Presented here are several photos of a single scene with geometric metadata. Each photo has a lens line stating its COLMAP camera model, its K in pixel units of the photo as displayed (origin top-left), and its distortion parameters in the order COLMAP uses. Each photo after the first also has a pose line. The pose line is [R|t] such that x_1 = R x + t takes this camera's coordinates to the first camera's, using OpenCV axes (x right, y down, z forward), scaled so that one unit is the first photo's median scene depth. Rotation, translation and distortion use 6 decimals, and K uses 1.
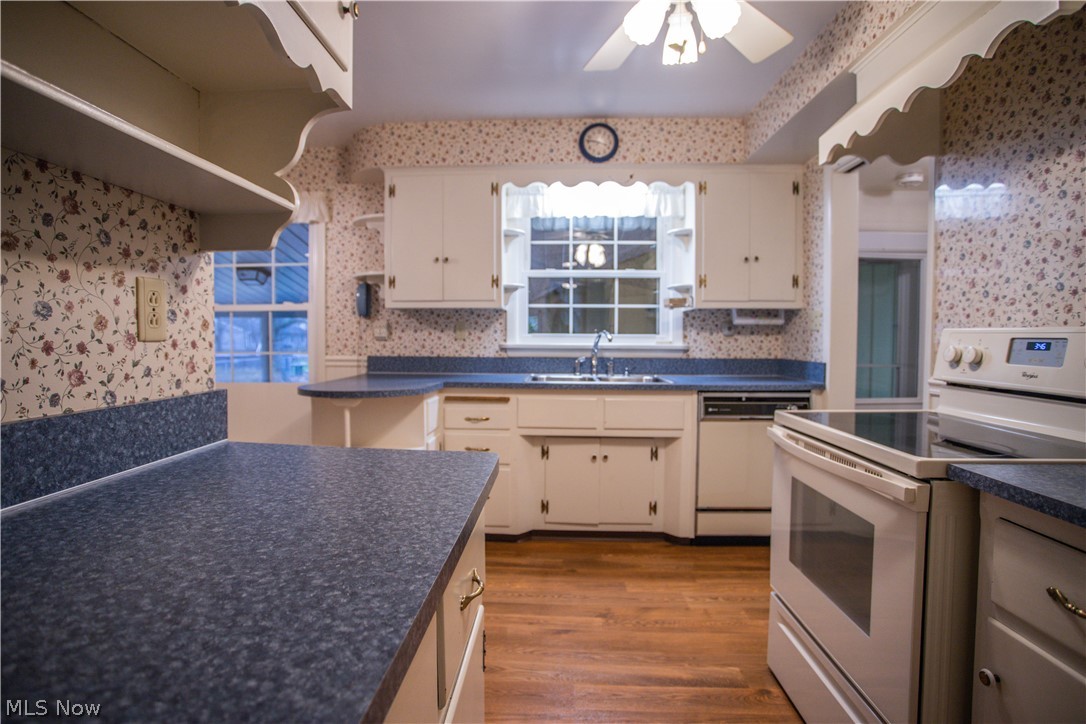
lens RADIAL K [[543.9, 0, 535.5], [0, 543.9, 361.1], [0, 0, 1]] dist [-0.049130, 0.020180]
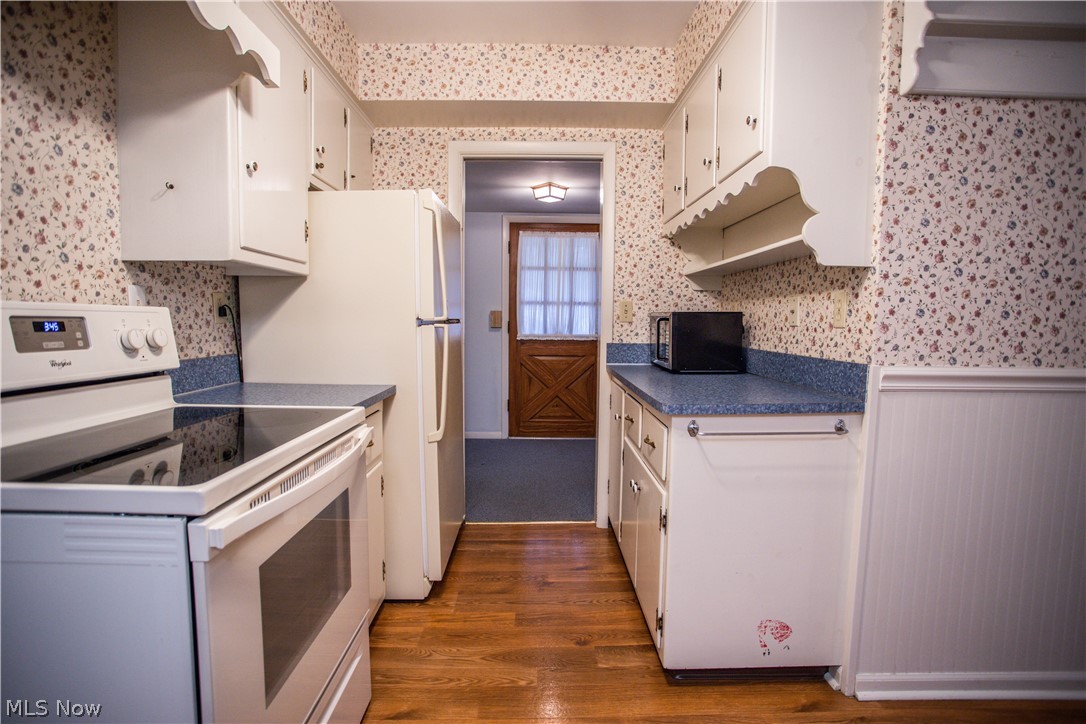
lens RADIAL K [[543.9, 0, 552.0], [0, 543.9, 362.7], [0, 0, 1]] dist [-0.049130, 0.020180]
pose [[-0.999096, -0.011457, -0.040940, 0.203187], [-0.016600, 0.991689, 0.127580, -0.084815], [0.039138, 0.128144, -0.990983, 1.735745]]
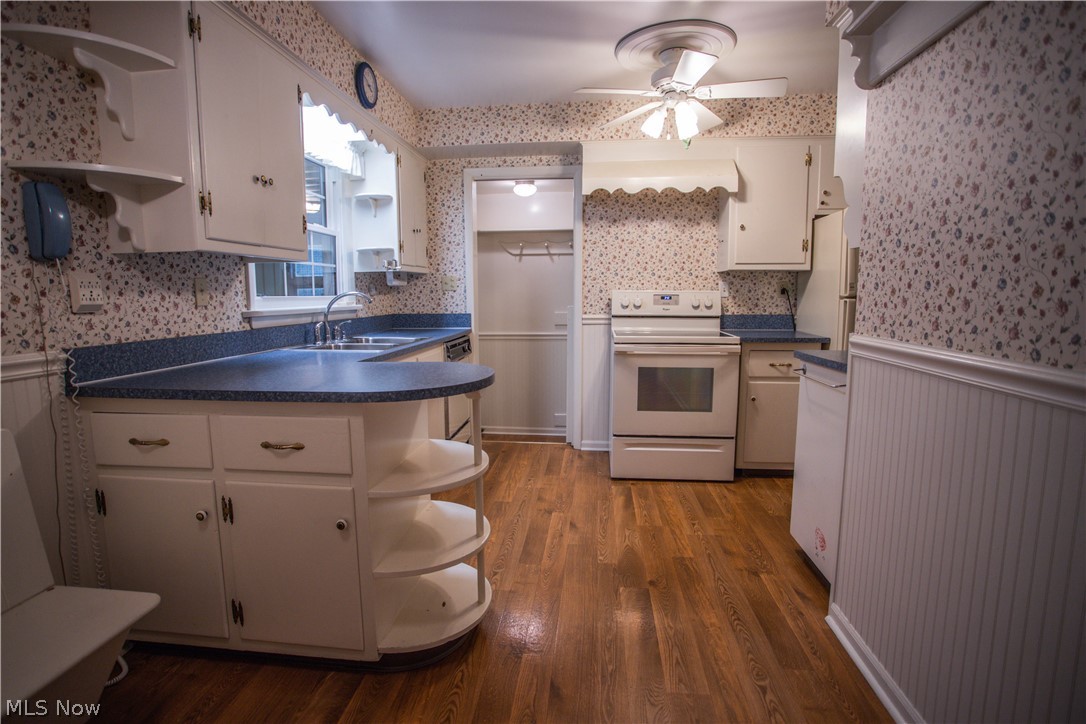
lens RADIAL K [[543.9, 0, 539.9], [0, 543.9, 362.1], [0, 0, 1]] dist [-0.049130, 0.020180]
pose [[0.080224, -0.130815, 0.988156, -1.675060], [0.051818, 0.990558, 0.126926, -0.080789], [-0.995429, 0.041021, 0.086245, 1.329085]]
